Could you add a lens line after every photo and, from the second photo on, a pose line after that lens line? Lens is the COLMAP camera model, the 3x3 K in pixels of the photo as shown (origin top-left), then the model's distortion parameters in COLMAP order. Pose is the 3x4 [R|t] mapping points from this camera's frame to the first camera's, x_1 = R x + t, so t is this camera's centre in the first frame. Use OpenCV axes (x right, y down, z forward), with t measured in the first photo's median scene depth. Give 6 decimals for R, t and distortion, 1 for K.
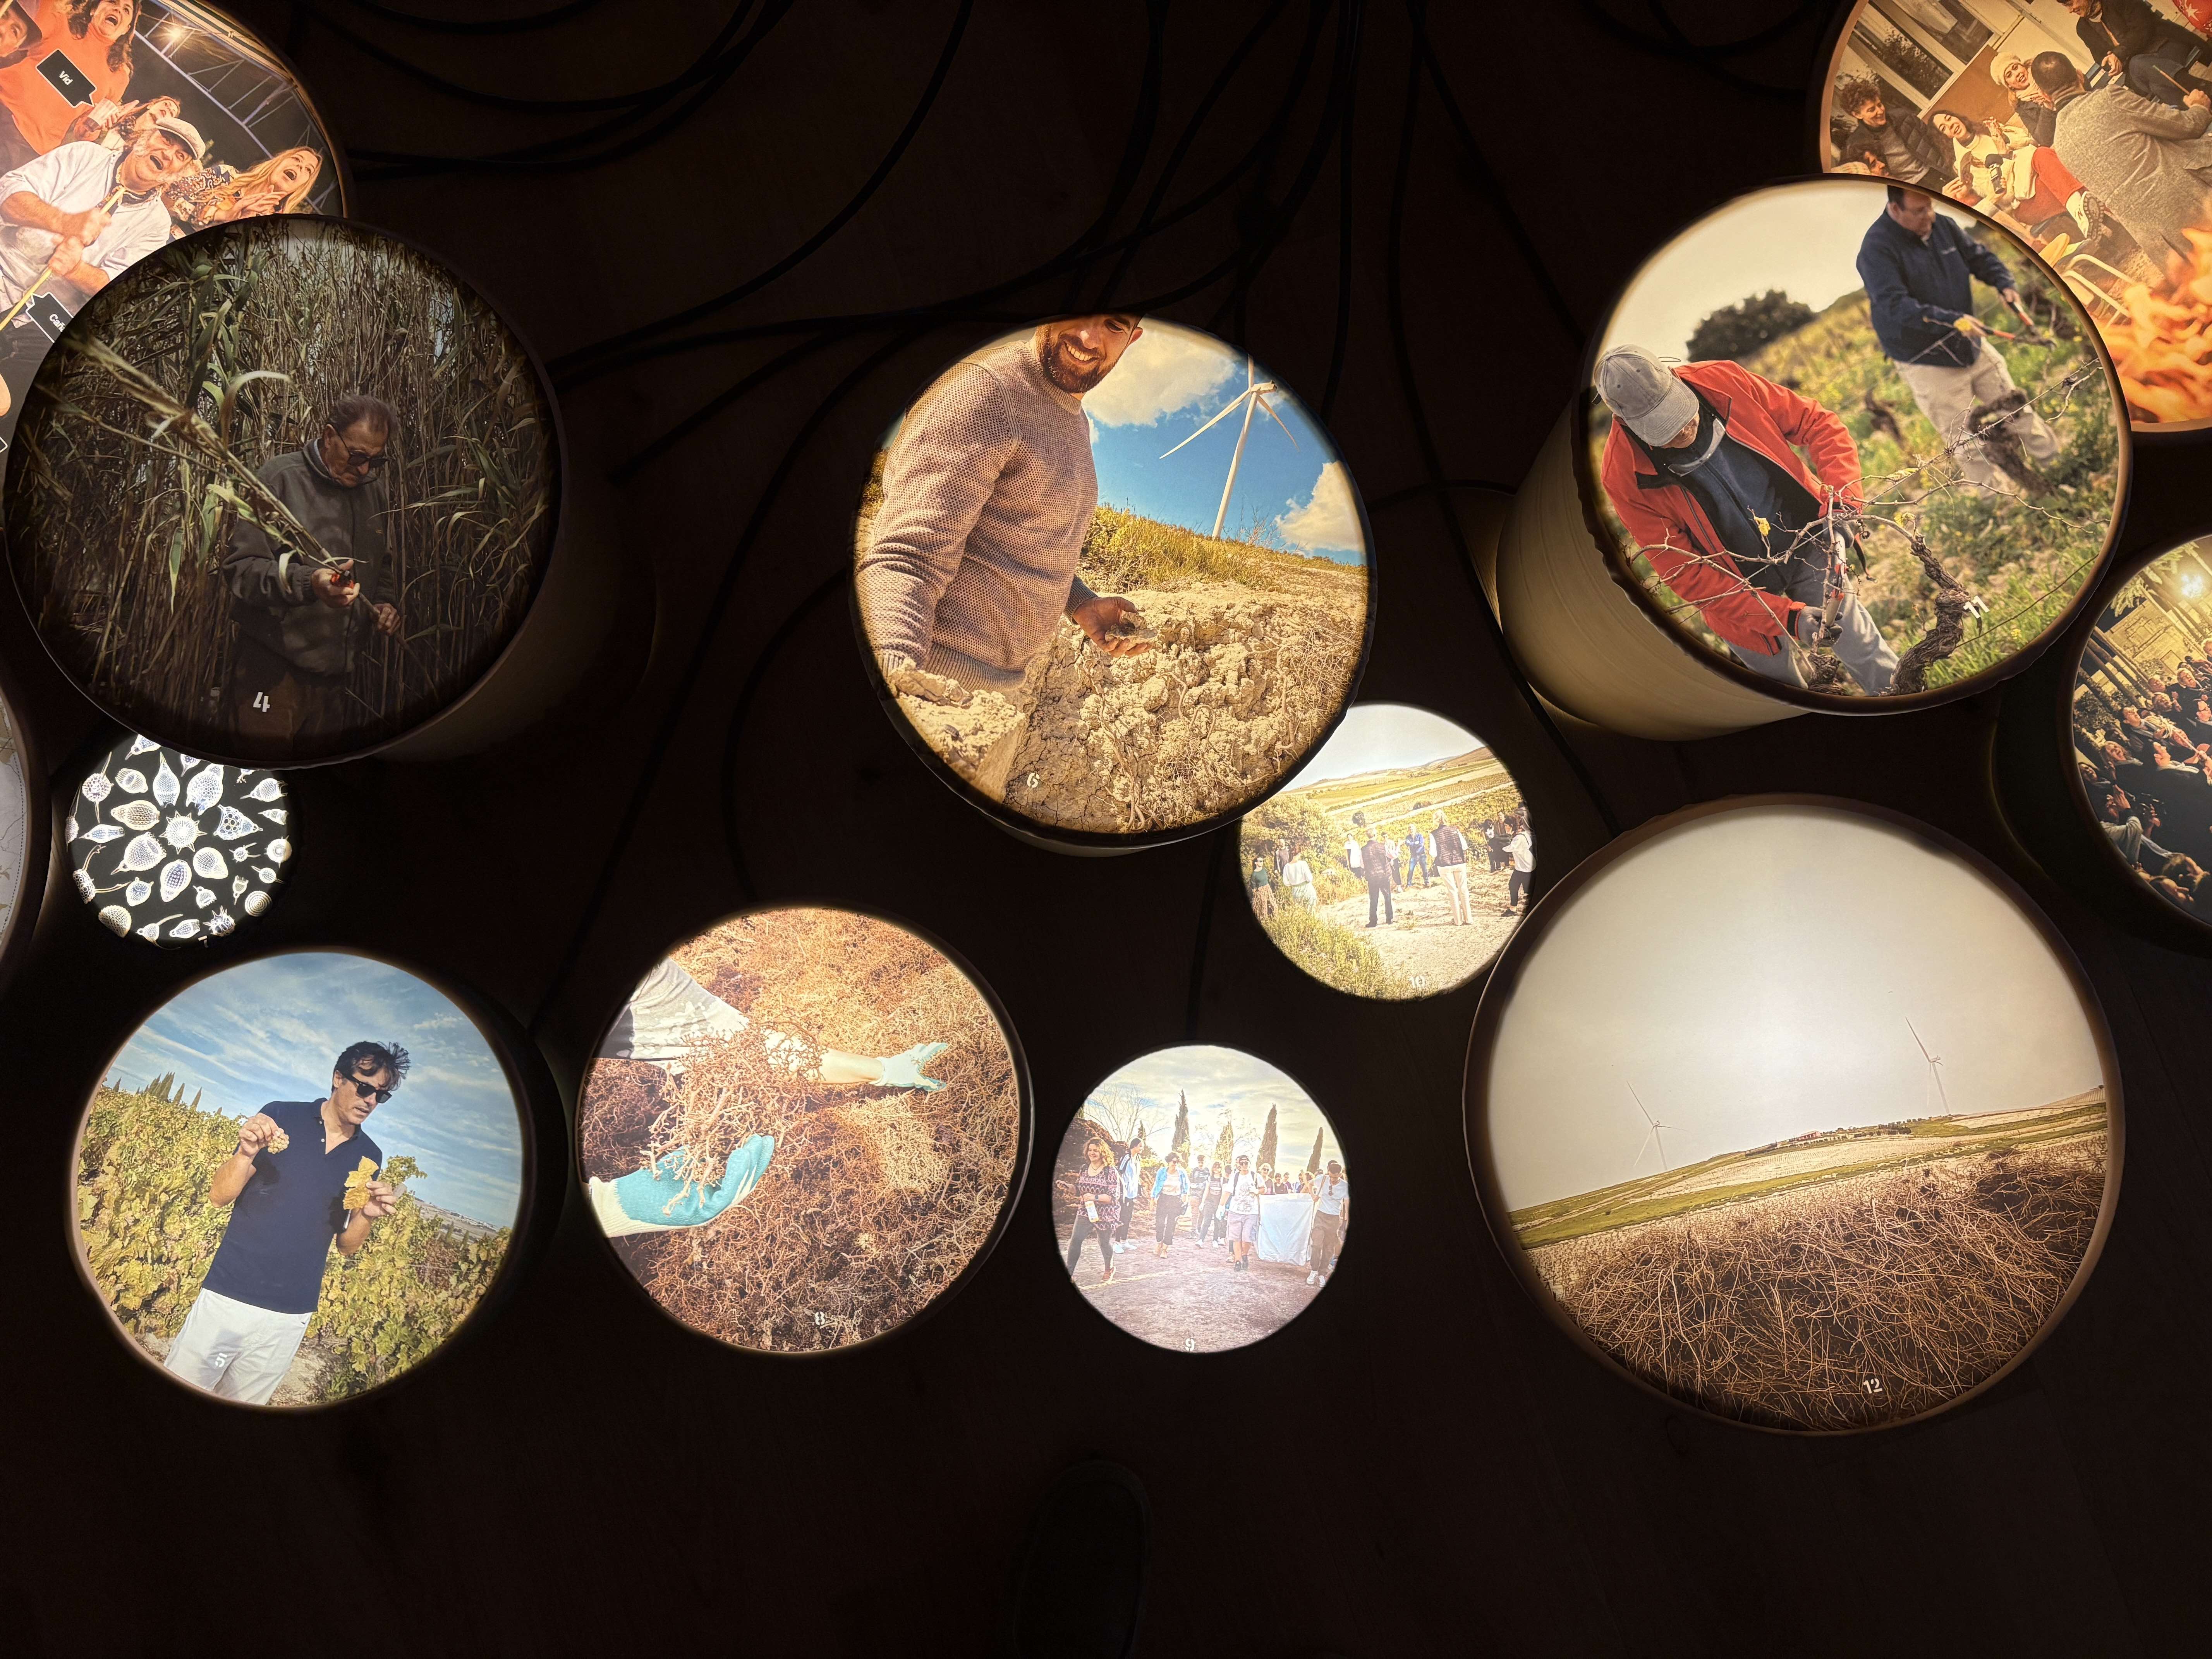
lens RADIAL K [[1683.2, 0, 1099.9], [0, 1683.2, 838.9], [0, 0, 1]] dist [0.040443, -0.051410]
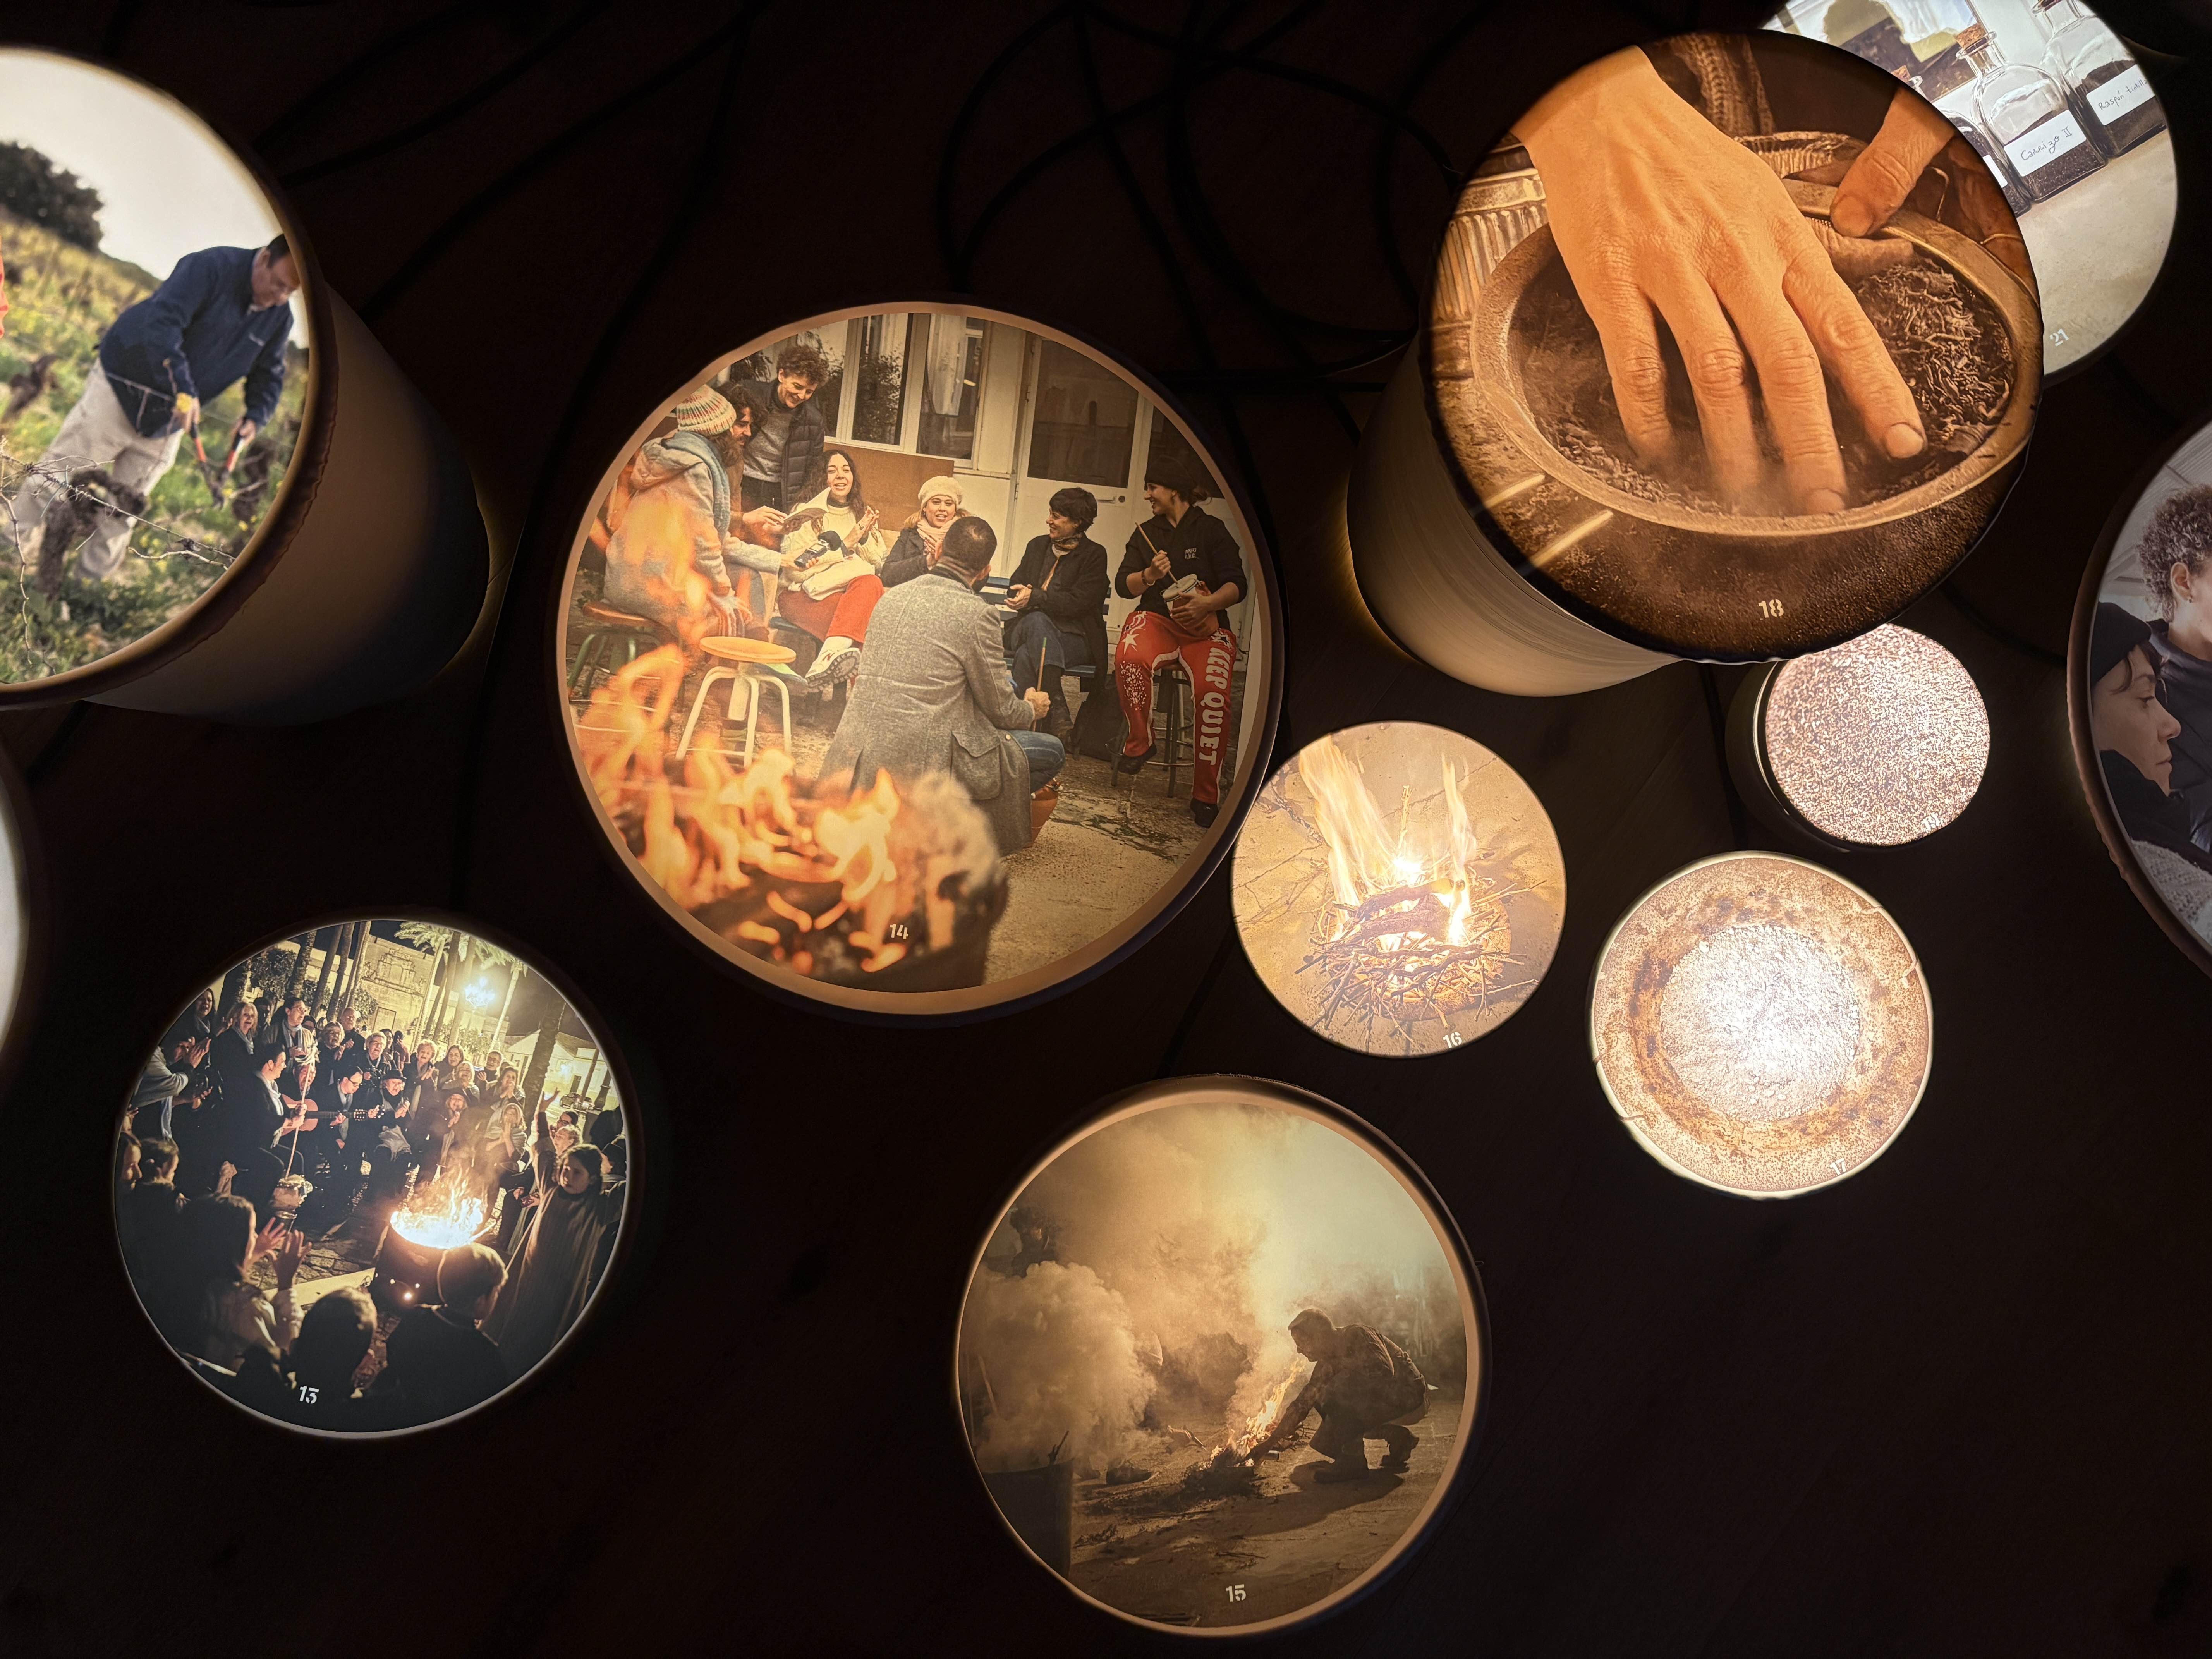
lens RADIAL K [[1683.2, 0, 1126.1], [0, 1683.2, 842.2], [0, 0, 1]] dist [0.040443, -0.051410]
pose [[0.563475, 0.822396, -0.078498, 1.003076], [-0.822534, 0.567341, 0.039512, -0.588610], [0.077030, 0.042303, 0.996131, 0.233737]]
